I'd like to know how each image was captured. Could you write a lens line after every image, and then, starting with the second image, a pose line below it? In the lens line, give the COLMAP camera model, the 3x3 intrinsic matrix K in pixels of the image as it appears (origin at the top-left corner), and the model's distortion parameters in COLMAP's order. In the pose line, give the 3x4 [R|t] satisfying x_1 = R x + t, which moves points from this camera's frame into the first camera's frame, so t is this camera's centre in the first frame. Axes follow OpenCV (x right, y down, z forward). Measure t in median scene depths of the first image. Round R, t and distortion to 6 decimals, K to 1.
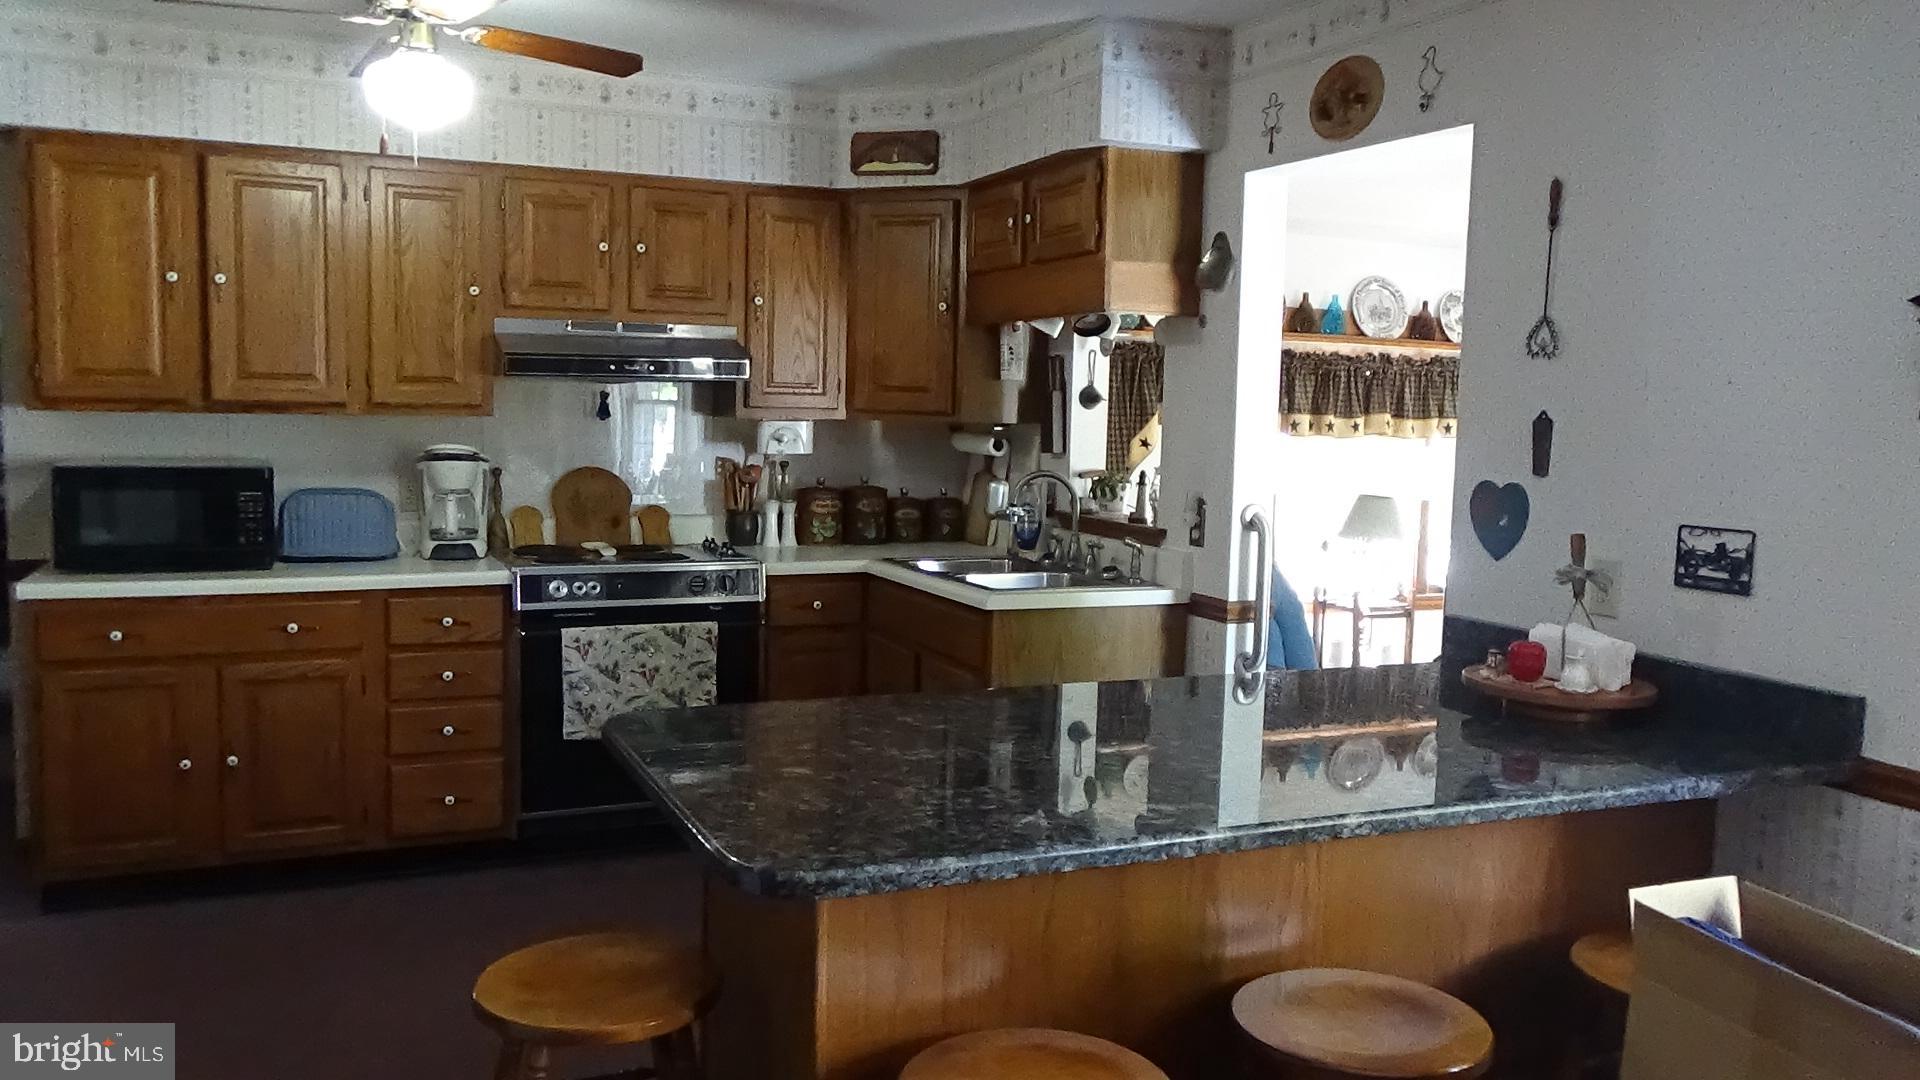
lens RADIAL K [[1492.0, 0, 993.8], [0, 1492.0, 524.3], [0, 0, 1]] dist [0.005880, -0.007275]
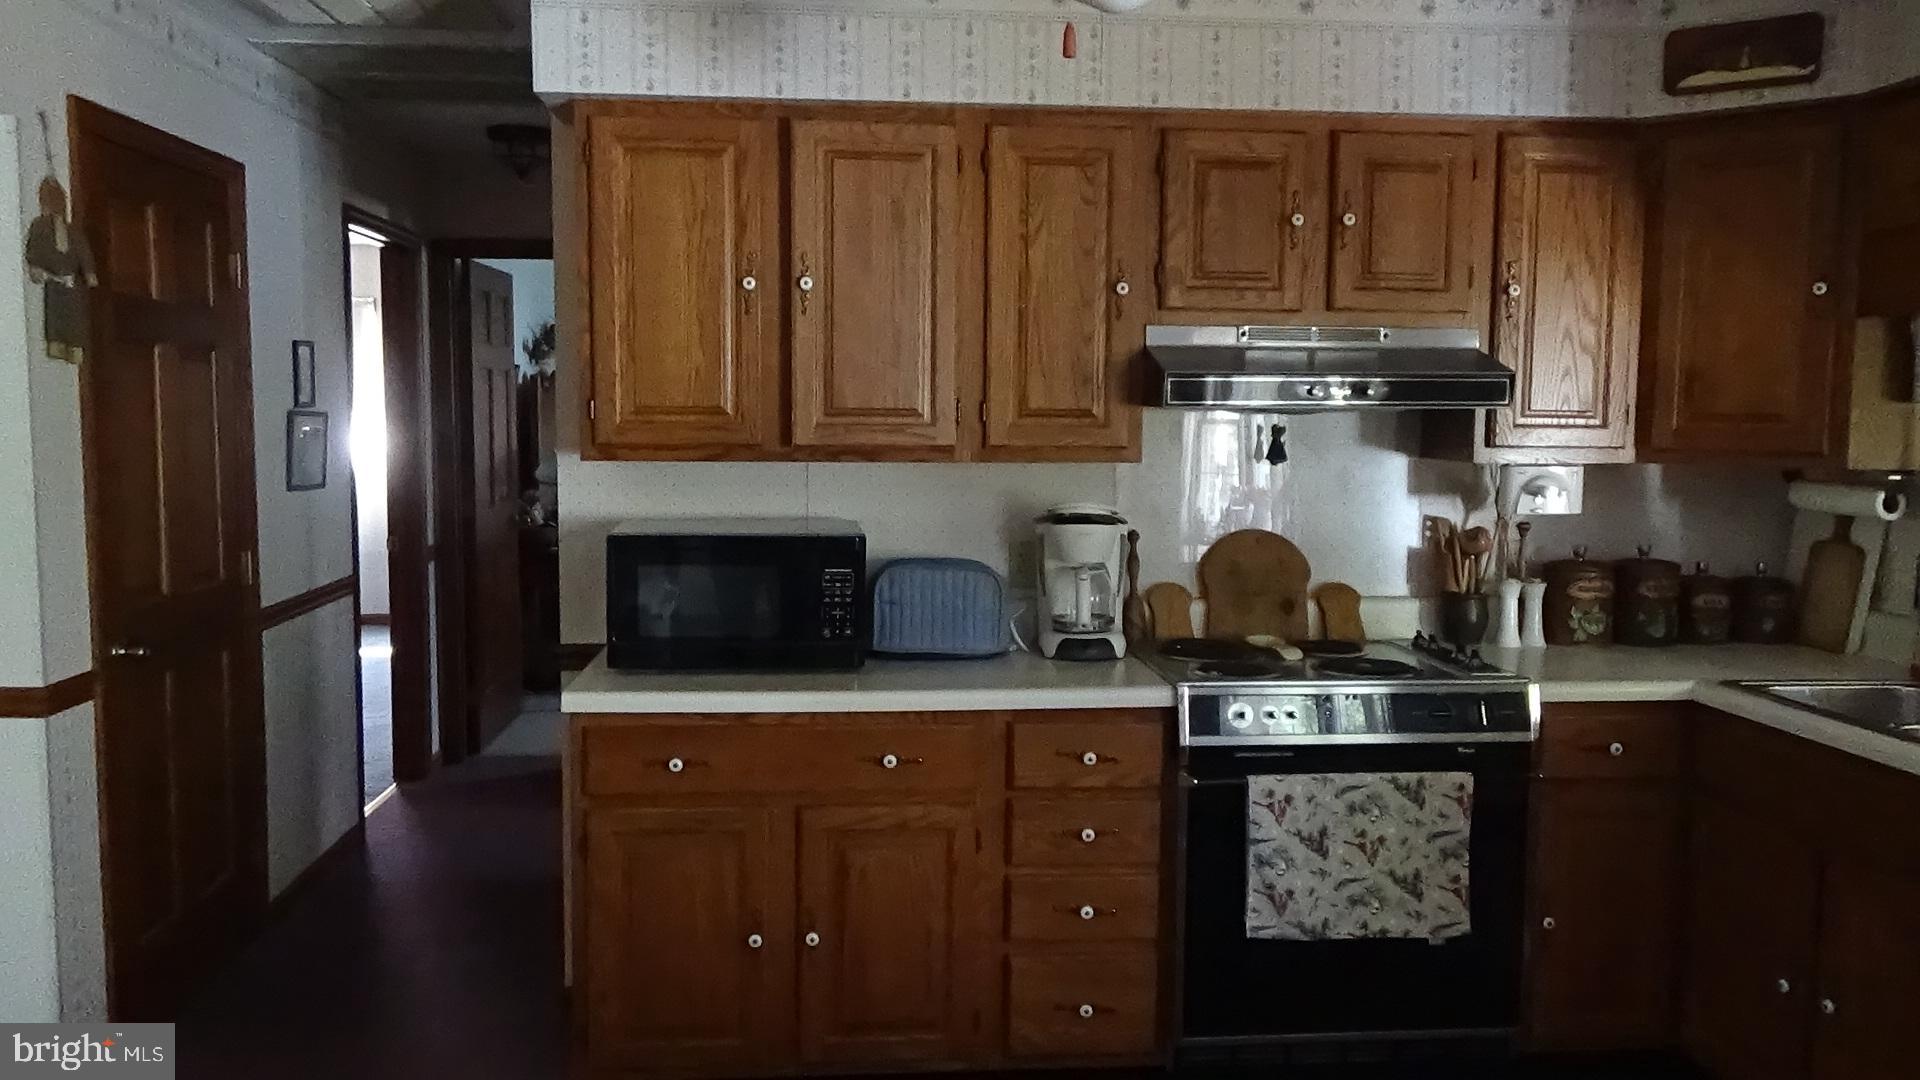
lens RADIAL K [[1492.0, 0, 977.7], [0, 1492.0, 528.1], [0, 0, 1]] dist [0.005880, -0.007275]
pose [[0.944475, 0.012655, -0.328339, -0.181004], [-0.016473, 0.999825, -0.008851, -0.034872], [0.328170, 0.013768, 0.944518, 0.308882]]
